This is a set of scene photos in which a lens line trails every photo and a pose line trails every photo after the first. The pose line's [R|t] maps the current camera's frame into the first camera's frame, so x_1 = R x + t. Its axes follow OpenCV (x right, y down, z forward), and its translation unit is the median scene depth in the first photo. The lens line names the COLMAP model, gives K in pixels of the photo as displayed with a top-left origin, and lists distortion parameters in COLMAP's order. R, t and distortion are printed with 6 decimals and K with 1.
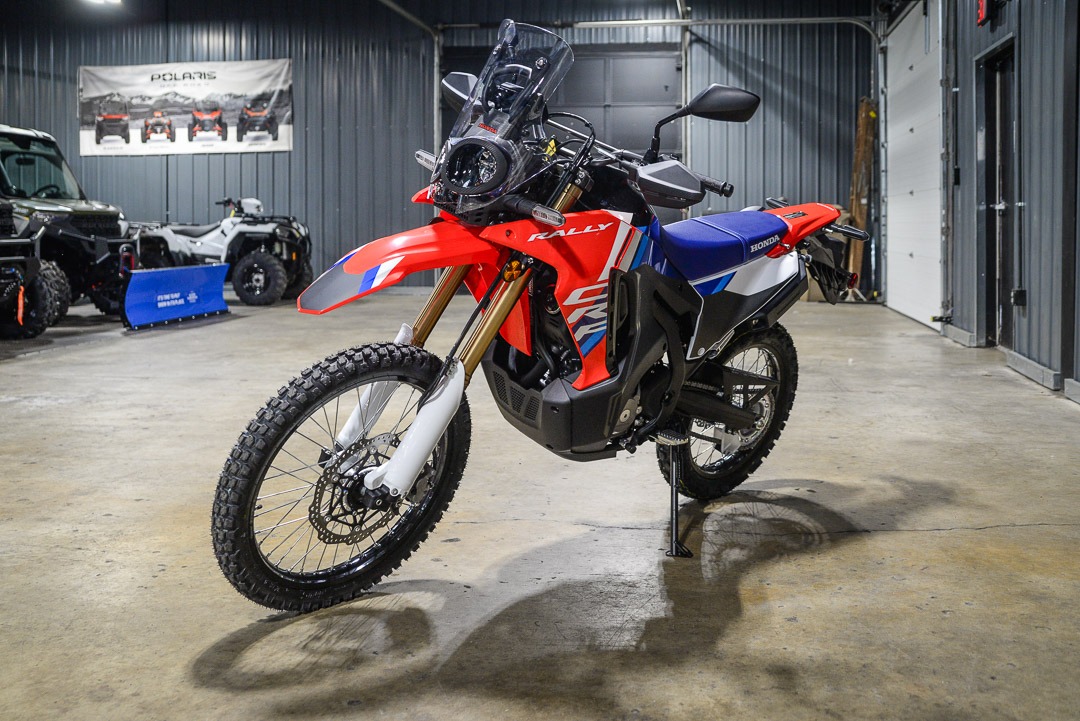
lens RADIAL K [[1015.2, 0, 519.9], [0, 1015.2, 358.0], [0, 0, 1]] dist [-0.108364, 0.154502]
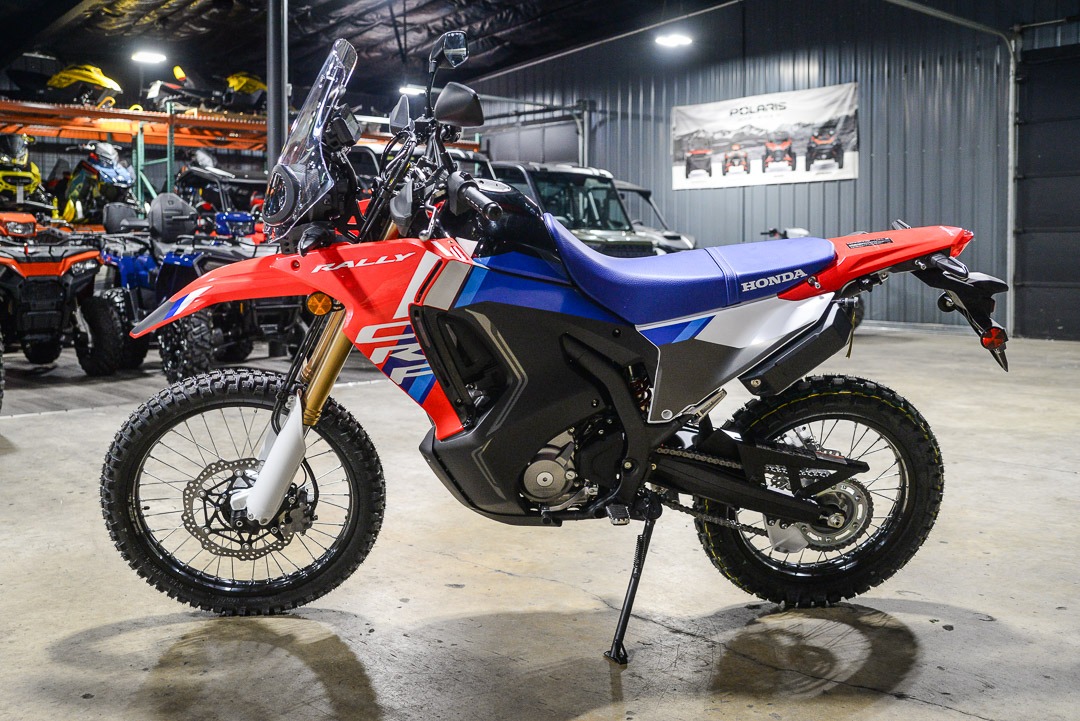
lens RADIAL K [[1015.2, 0, 519.9], [0, 1015.2, 358.0], [0, 0, 1]] dist [-0.108364, 0.154502]
pose [[0.769342, 0.065624, -0.635458, 0.141757], [-0.084890, 0.996390, 0.000122, -0.009818], [0.633172, 0.053850, 0.772136, 0.074622]]
